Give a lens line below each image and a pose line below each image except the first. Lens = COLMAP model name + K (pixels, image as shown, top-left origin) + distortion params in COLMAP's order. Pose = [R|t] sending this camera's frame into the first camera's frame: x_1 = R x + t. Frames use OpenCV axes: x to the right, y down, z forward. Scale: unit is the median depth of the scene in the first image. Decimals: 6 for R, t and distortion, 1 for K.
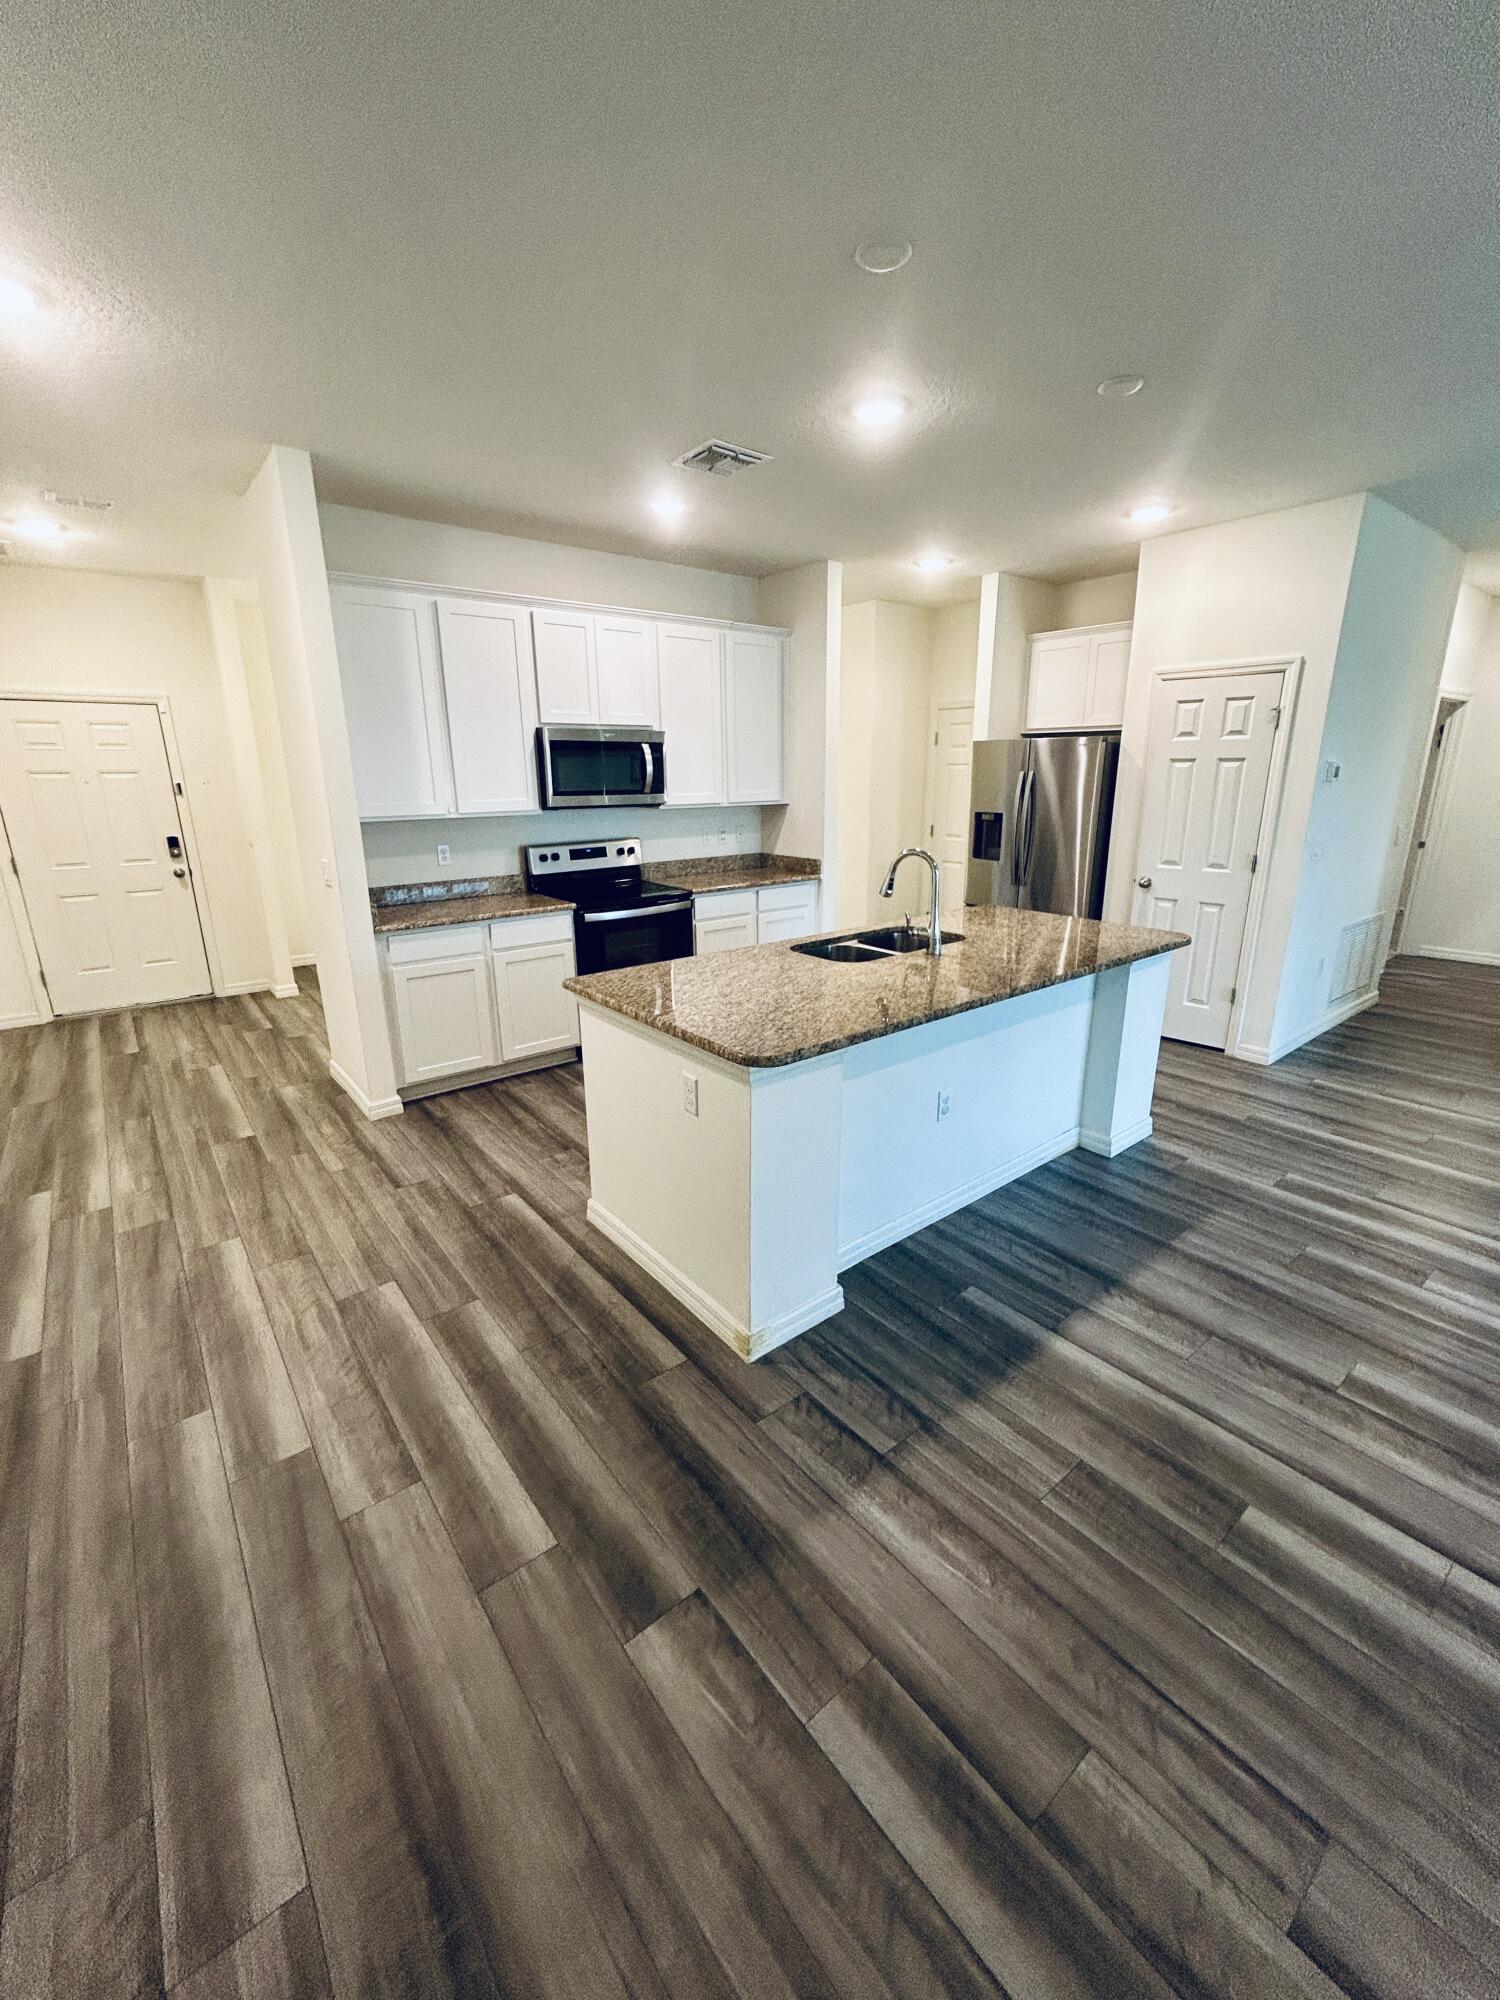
lens RADIAL K [[812.2, 0, 753.8], [0, 812.2, 996.3], [0, 0, 1]] dist [-0.003195, 0.001570]
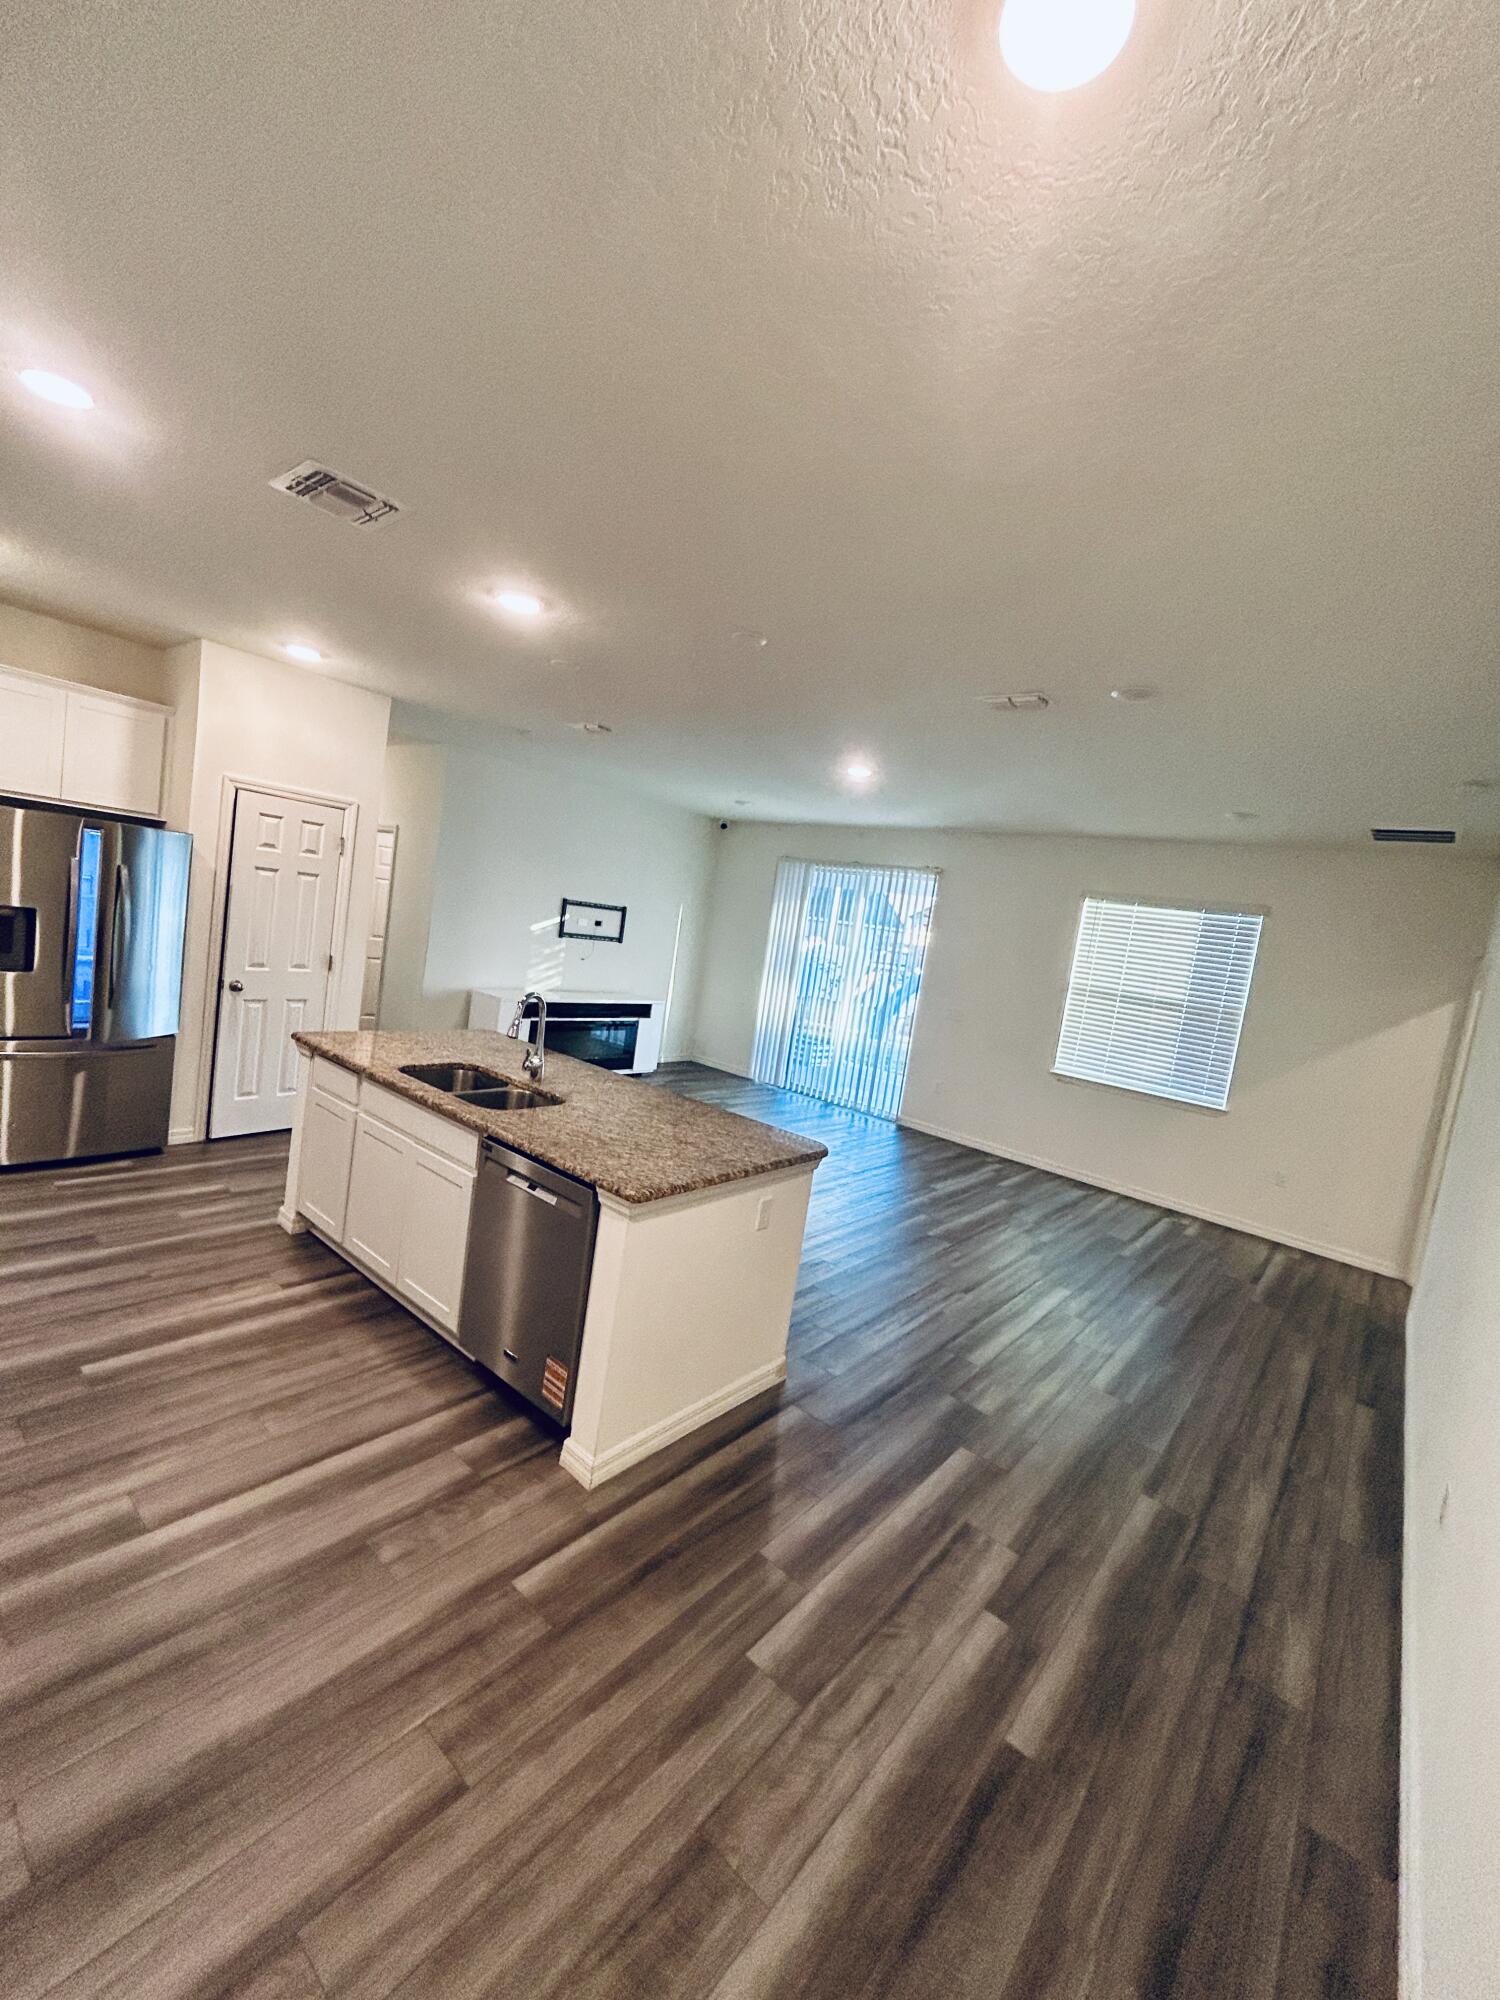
lens RADIAL K [[812.2, 0, 754.8], [0, 812.2, 999.2], [0, 0, 1]] dist [-0.003195, 0.001570]
pose [[-0.207882, -0.116733, 0.971163, -0.814885], [0.126485, 0.981310, 0.145027, -0.252056], [-0.969941, 0.152987, -0.189232, 0.778824]]
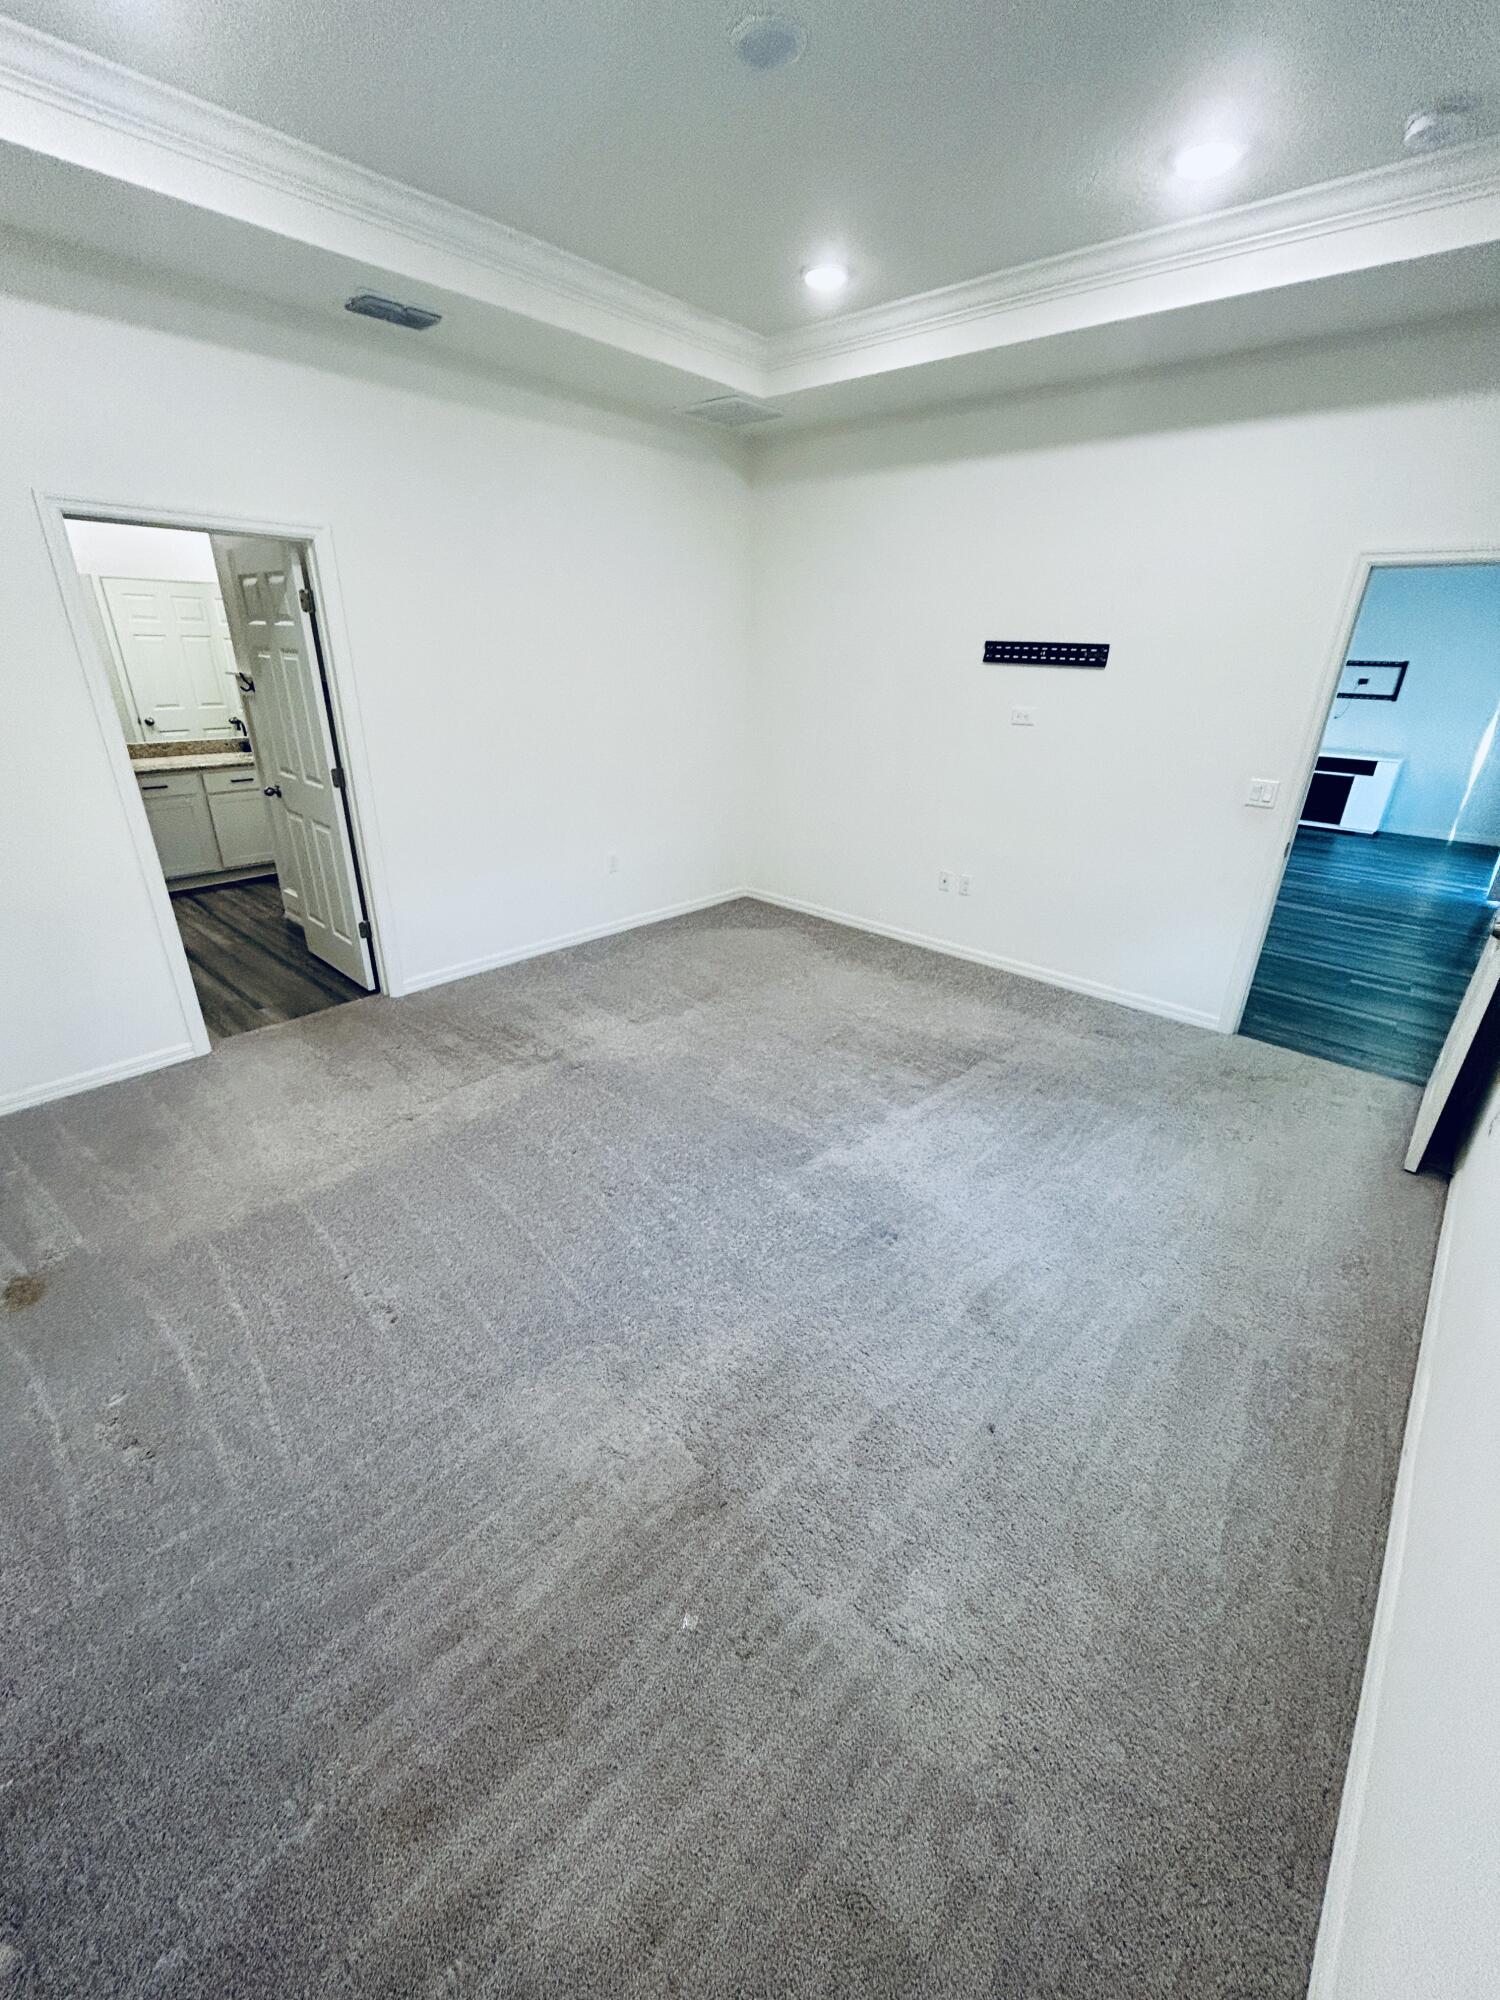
lens RADIAL K [[812.2, 0, 755.2], [0, 812.2, 995.4], [0, 0, 1]] dist [-0.003195, 0.001570]
pose [[0.985974, -0.036450, 0.162870, -0.650558], [0.014502, 0.990880, 0.133962, 0.383698], [-0.166268, -0.129721, 0.977511, -1.412801]]
